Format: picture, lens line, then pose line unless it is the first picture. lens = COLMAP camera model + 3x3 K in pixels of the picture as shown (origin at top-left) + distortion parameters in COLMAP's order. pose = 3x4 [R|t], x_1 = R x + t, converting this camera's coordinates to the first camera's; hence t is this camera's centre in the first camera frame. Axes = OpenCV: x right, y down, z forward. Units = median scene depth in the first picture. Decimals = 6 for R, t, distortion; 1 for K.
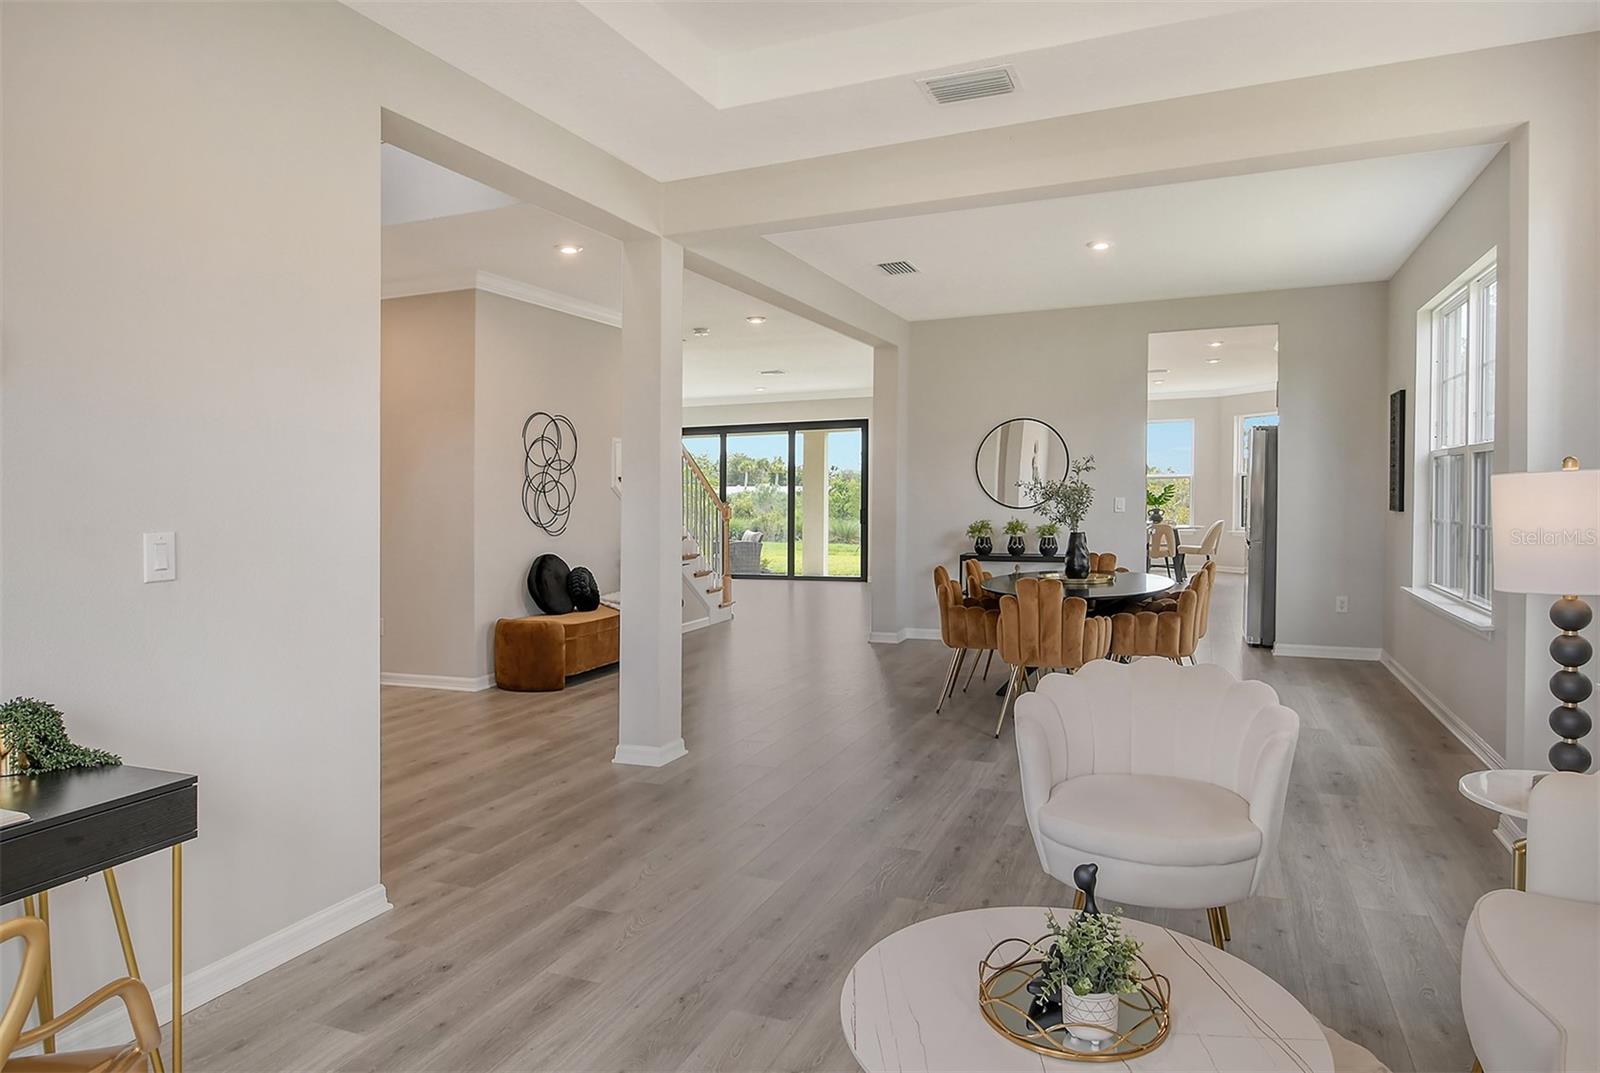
lens RADIAL K [[909.5, 0, 800.0], [0, 909.5, 536.5], [0, 0, 1]] dist [-0.001420, -0.001414]
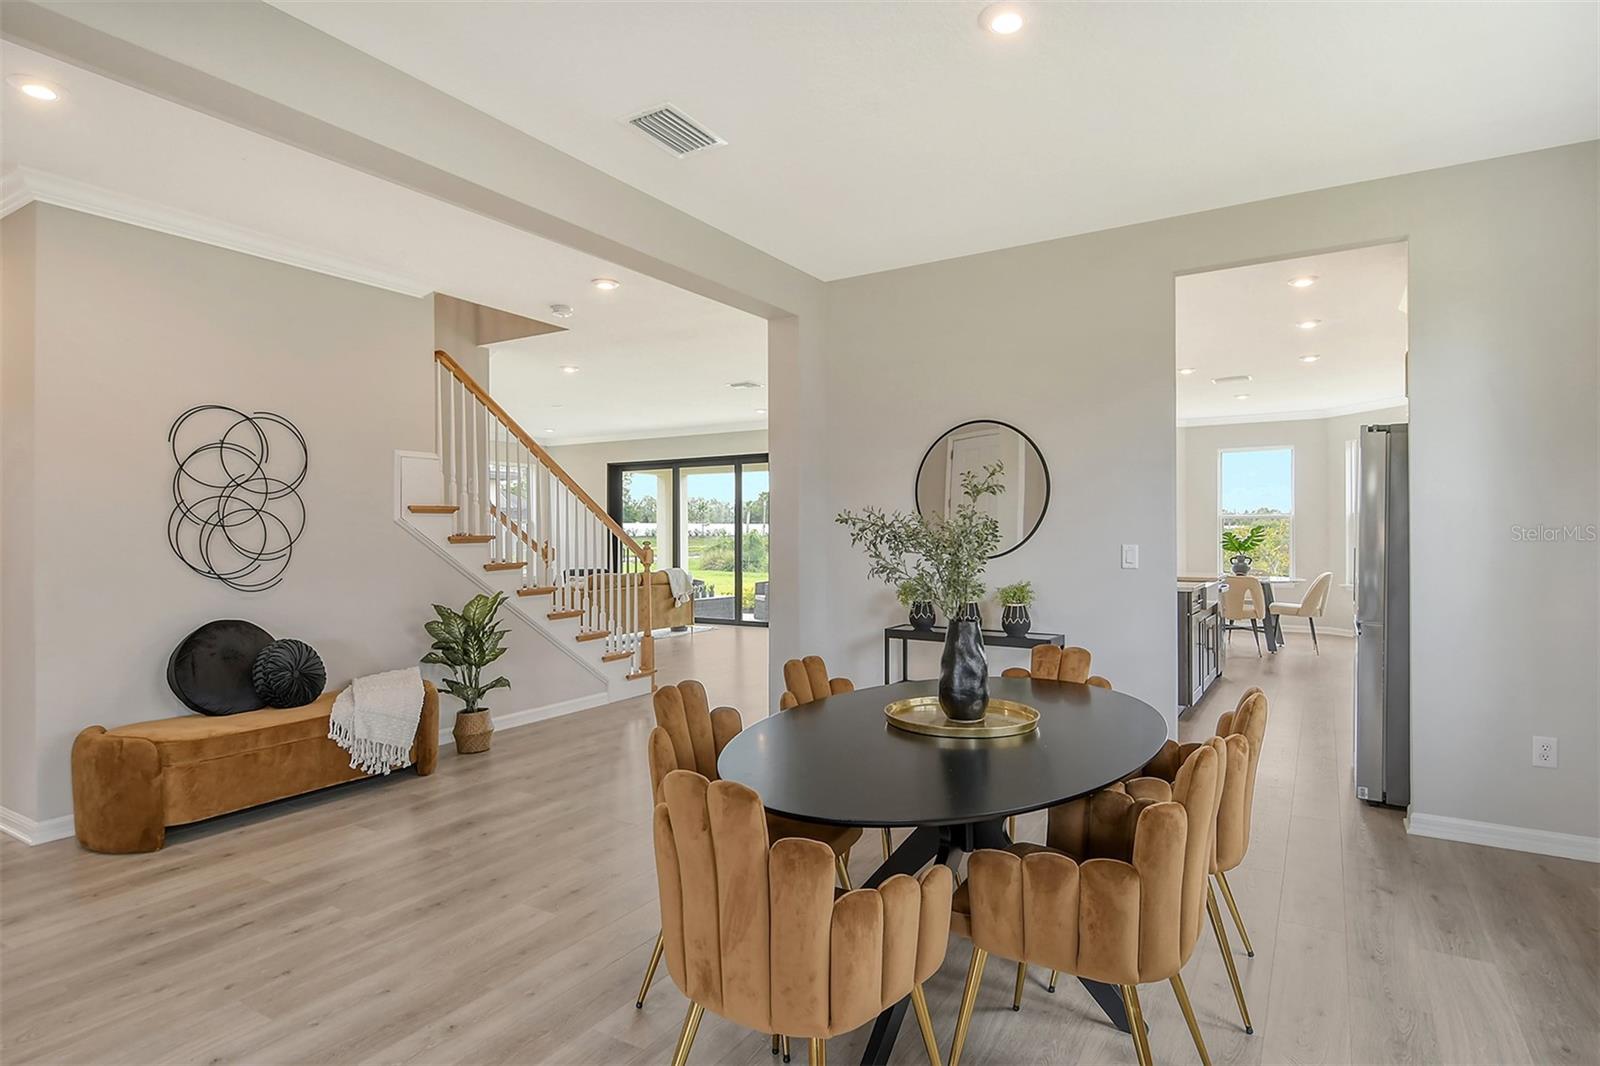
lens RADIAL K [[843.9, 0, 828.0], [0, 843.9, 528.9], [0, 0, 1]] dist [0.024513, -0.015952]
pose [[0.993628, 0.010078, -0.112259, 0.219902], [-0.015613, 0.998699, -0.048541, -0.023011], [0.111624, 0.049985, 0.992493, 0.423955]]
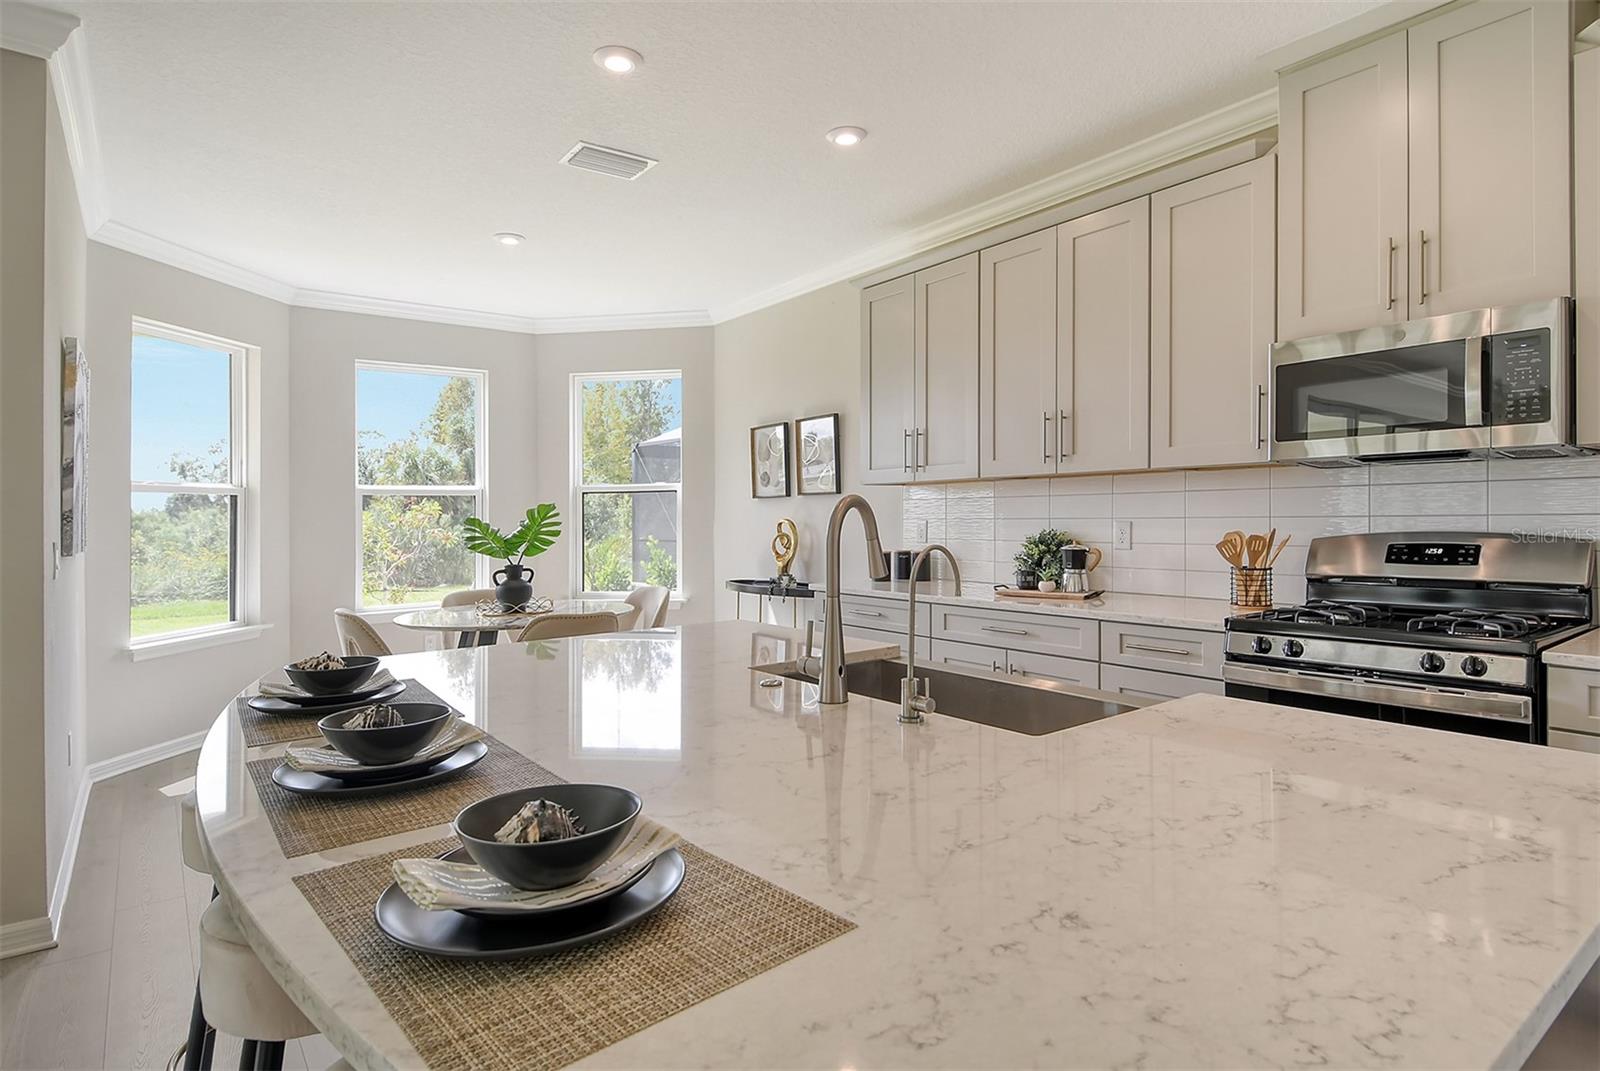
lens RADIAL K [[843.9, 0, 828.0], [0, 843.9, 531.4], [0, 0, 1]] dist [0.024513, -0.015952]
pose [[0.463770, -0.012630, 0.885866, 0.256524], [0.053510, 0.998472, -0.013778, -0.061328], [-0.884338, 0.053793, 0.463737, 1.335794]]
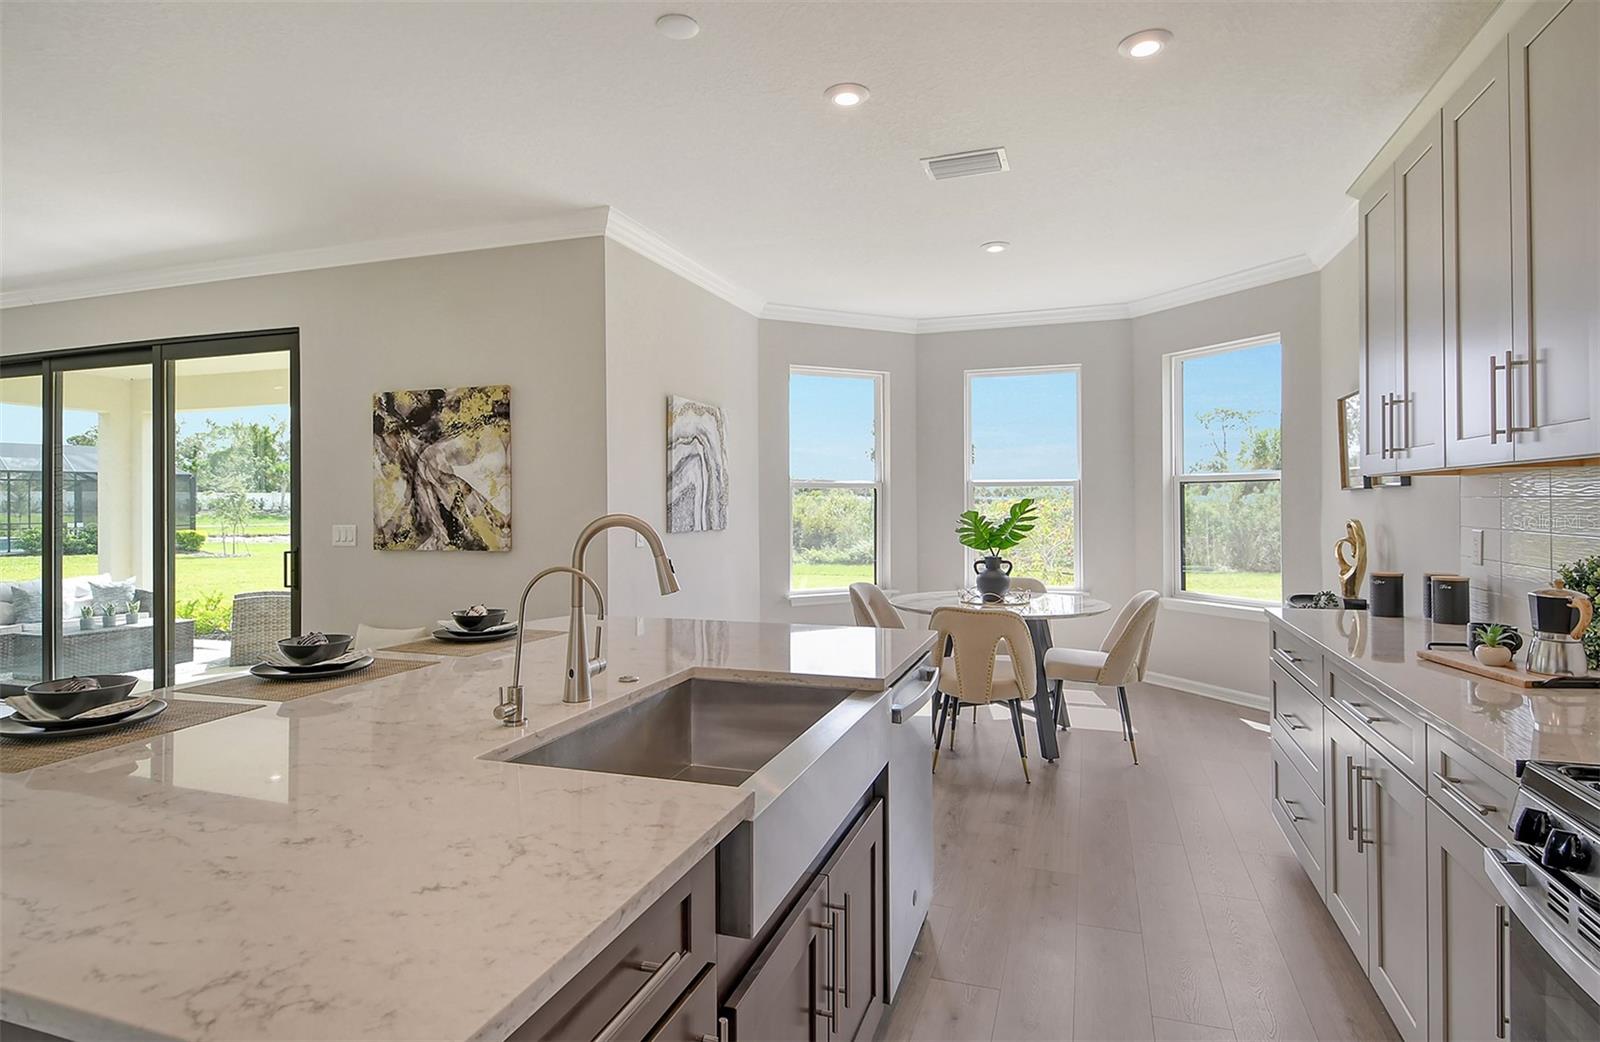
lens RADIAL K [[861.5, 0, 802.6], [0, 861.5, 503.0], [0, 0, 1]] dist [0.000460, -0.000430]
pose [[0.995074, 0.009718, 0.098659, 0.504491], [-0.004818, 0.998748, -0.049785, -0.065307], [-0.099020, 0.049064, 0.993875, 1.173494]]
